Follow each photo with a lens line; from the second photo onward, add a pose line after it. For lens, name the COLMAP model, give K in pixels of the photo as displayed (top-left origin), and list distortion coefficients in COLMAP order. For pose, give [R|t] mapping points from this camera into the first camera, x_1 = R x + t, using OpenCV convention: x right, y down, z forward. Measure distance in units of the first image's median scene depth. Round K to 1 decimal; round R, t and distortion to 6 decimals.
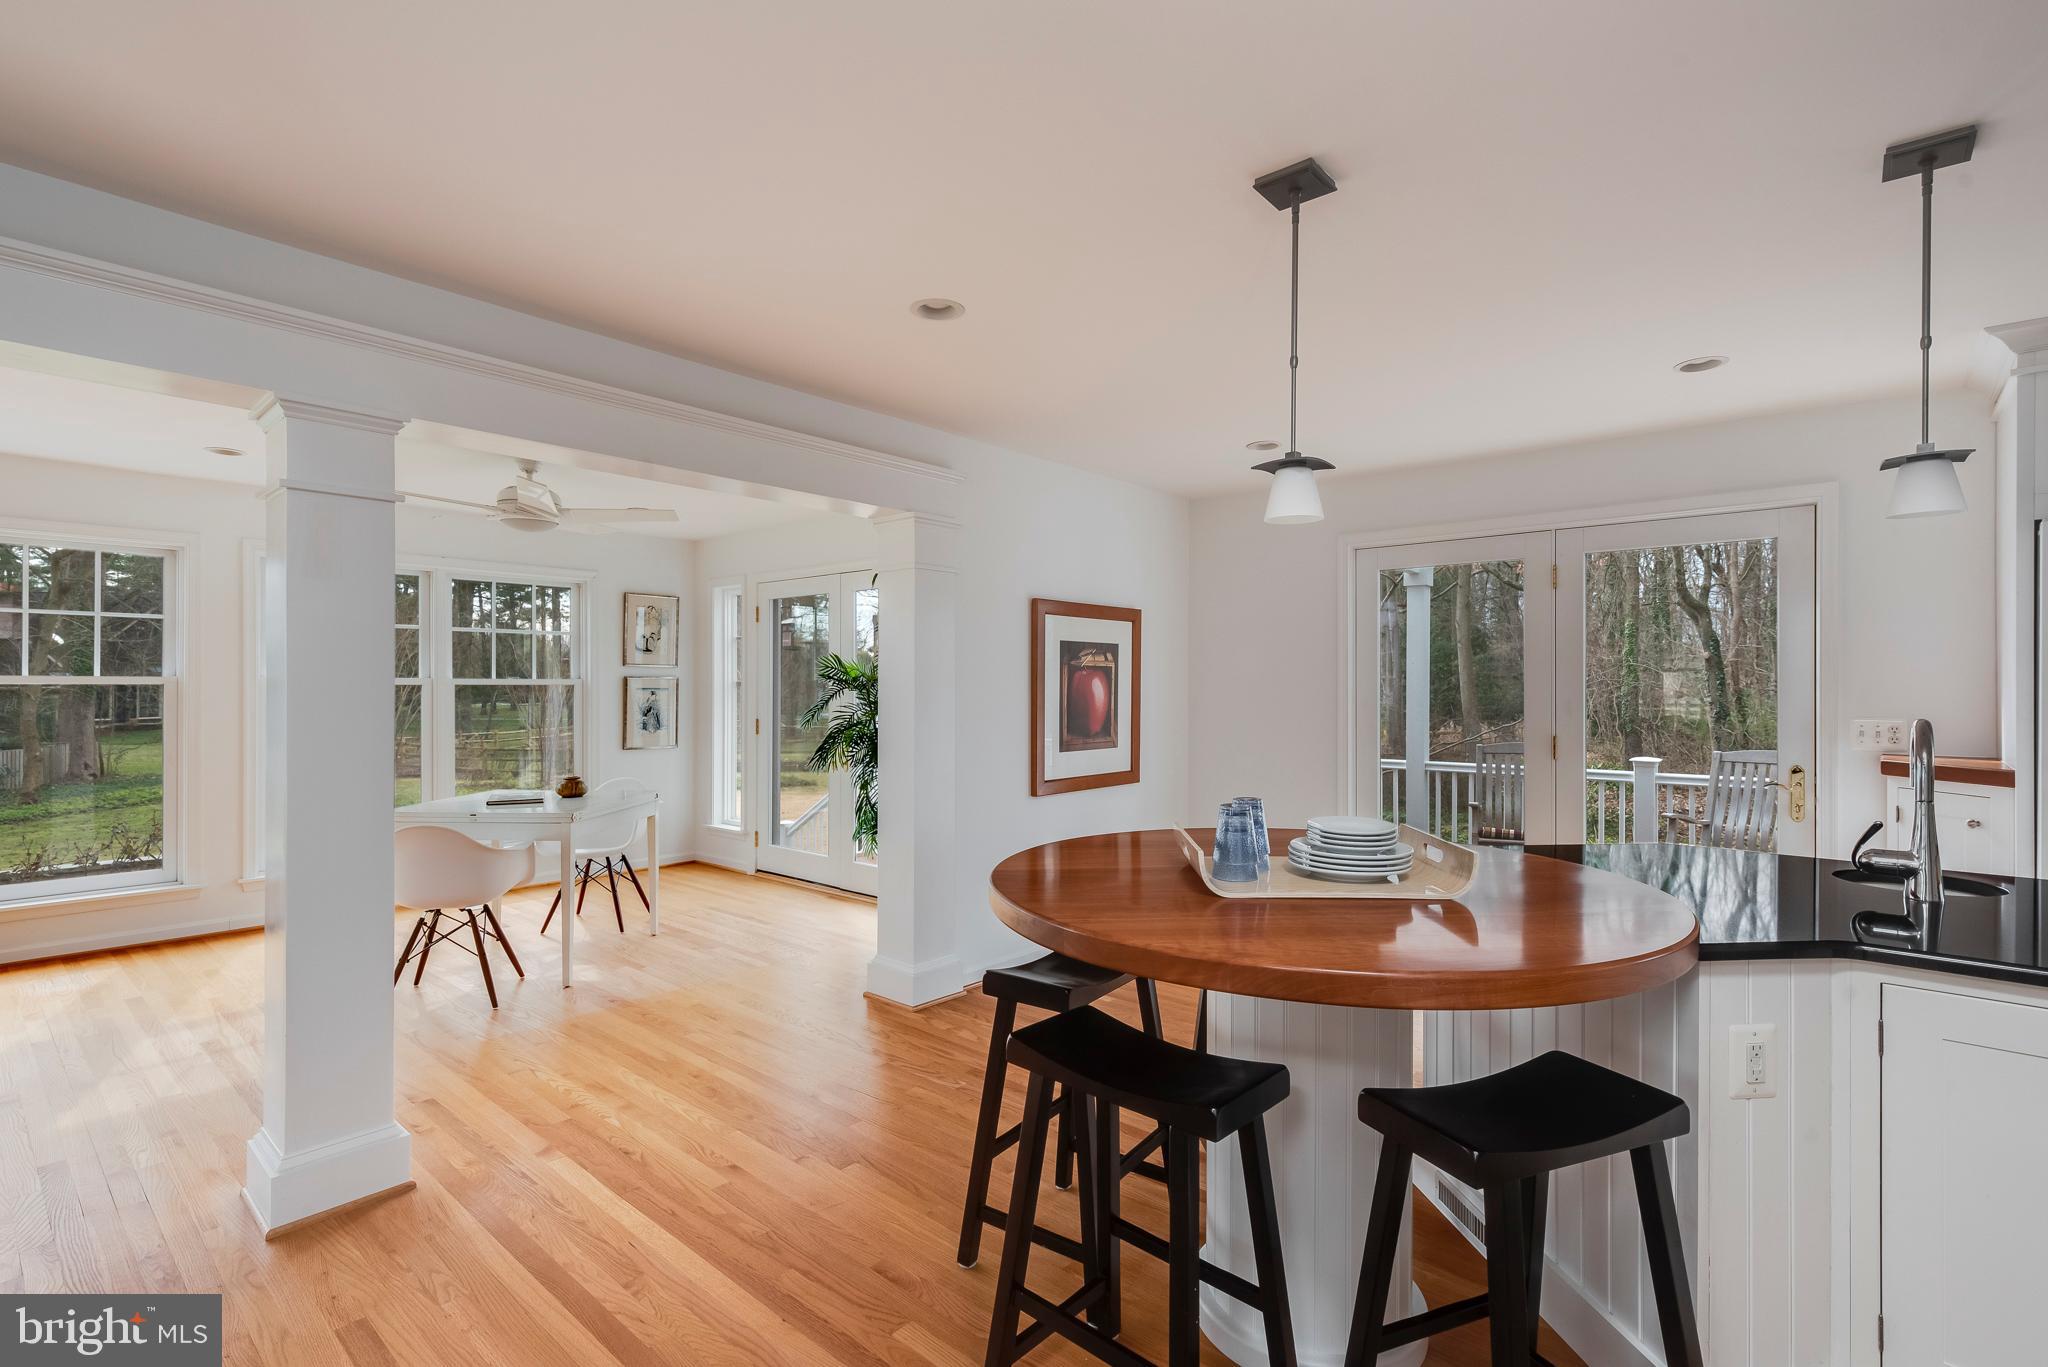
lens RADIAL K [[932.1, 0, 1022.6], [0, 932.1, 681.4], [0, 0, 1]] dist [0.028124, 0.000128]
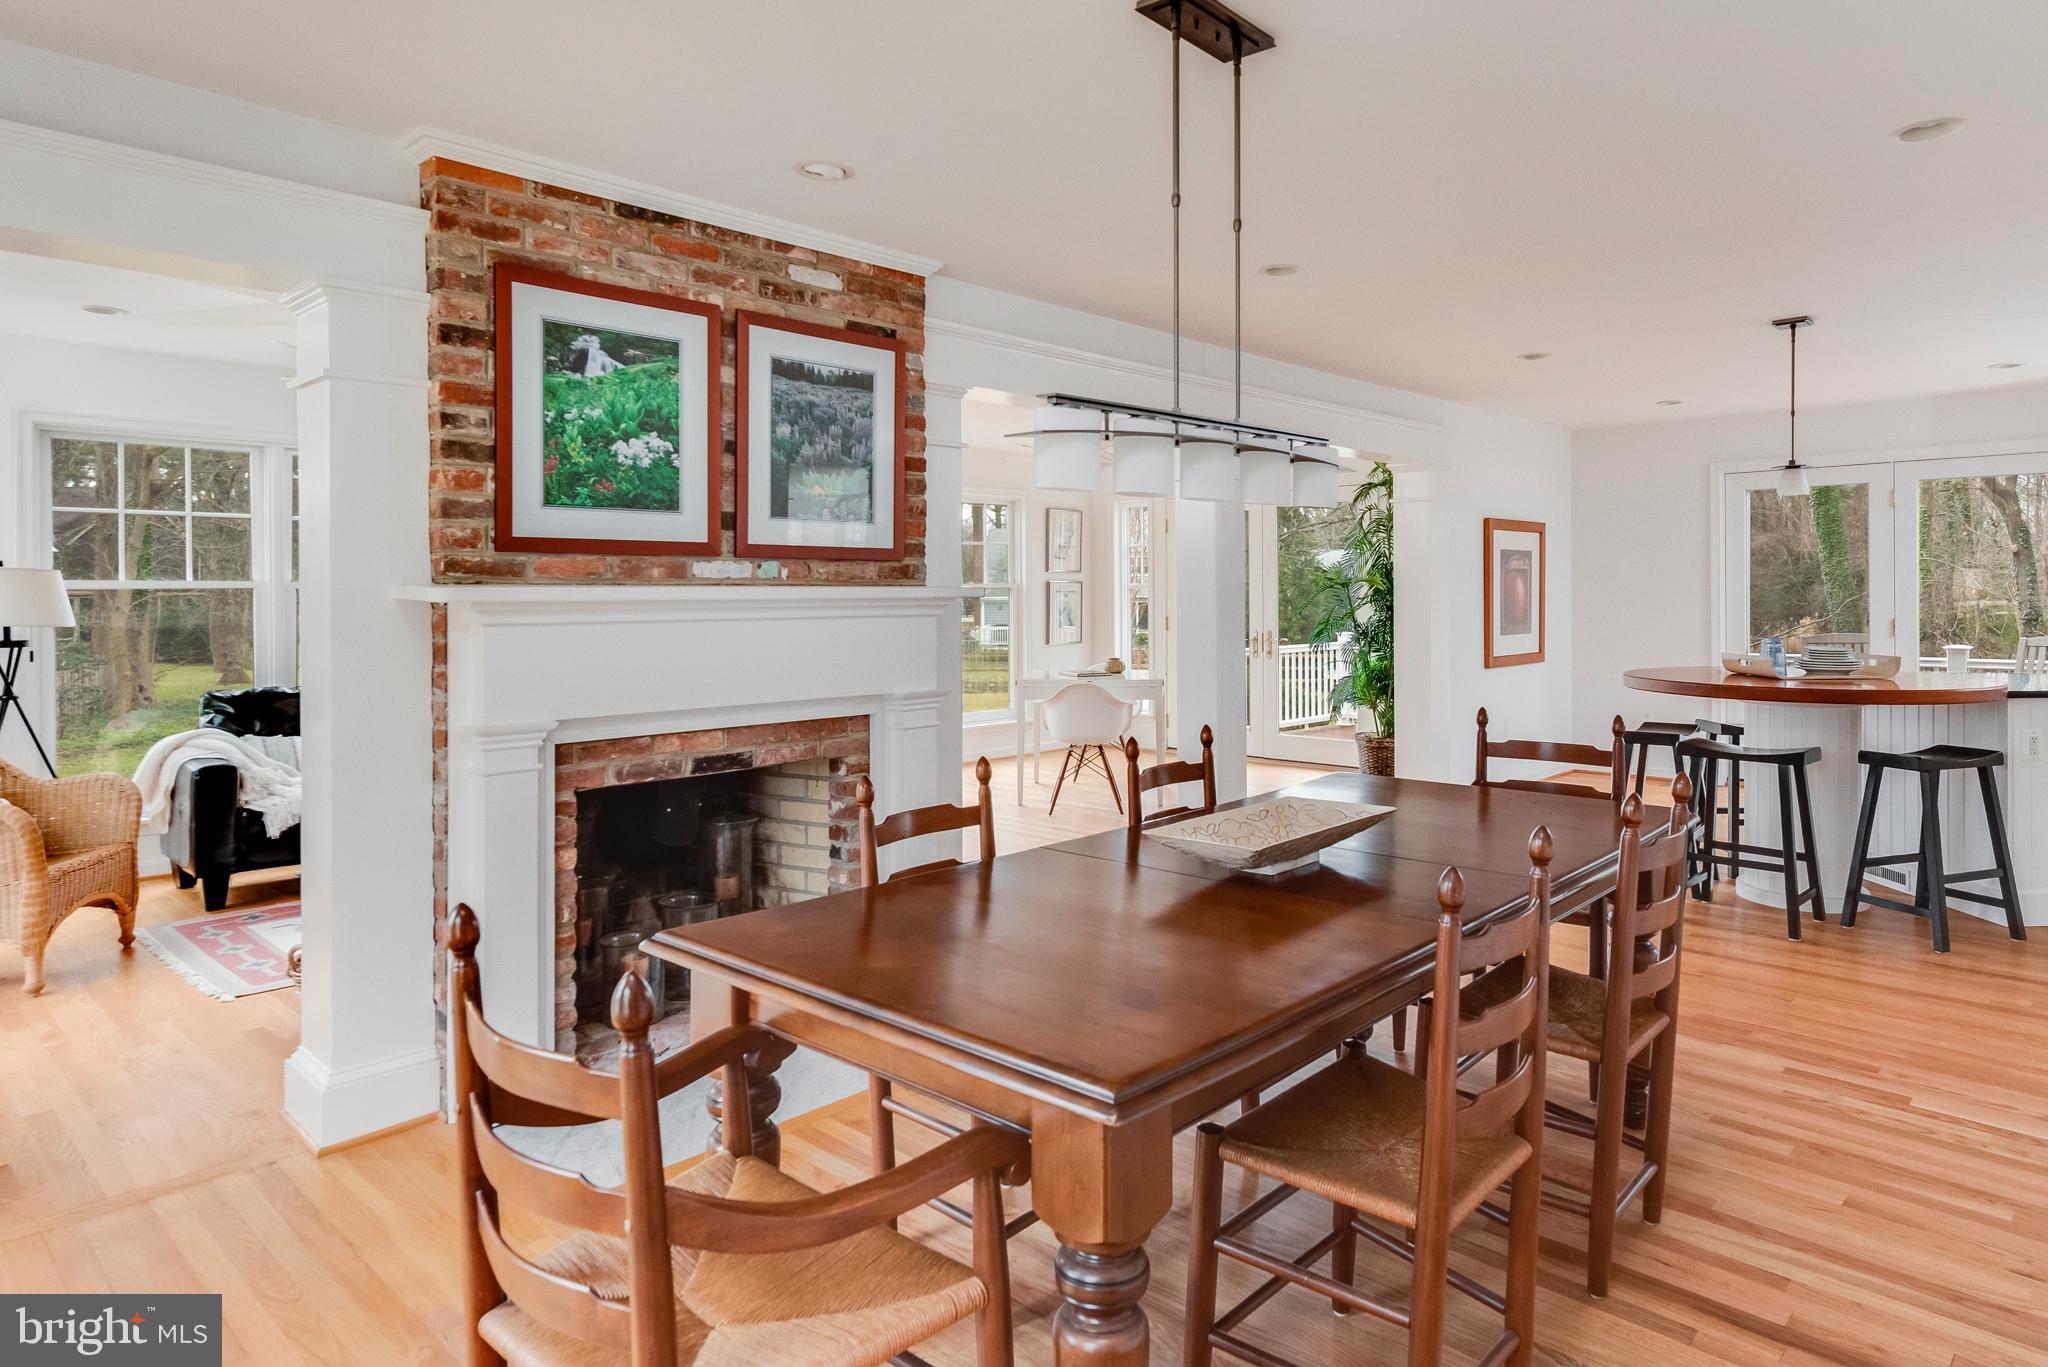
lens RADIAL K [[1225.3, 0, 1009.8], [0, 1225.3, 561.4], [0, 0, 1]] dist [0.001174, -0.001457]
pose [[0.998100, -0.005780, -0.061343, -0.406614], [0.004725, 0.999839, -0.017317, -0.000693], [0.061434, 0.016994, 0.997966, -0.567315]]
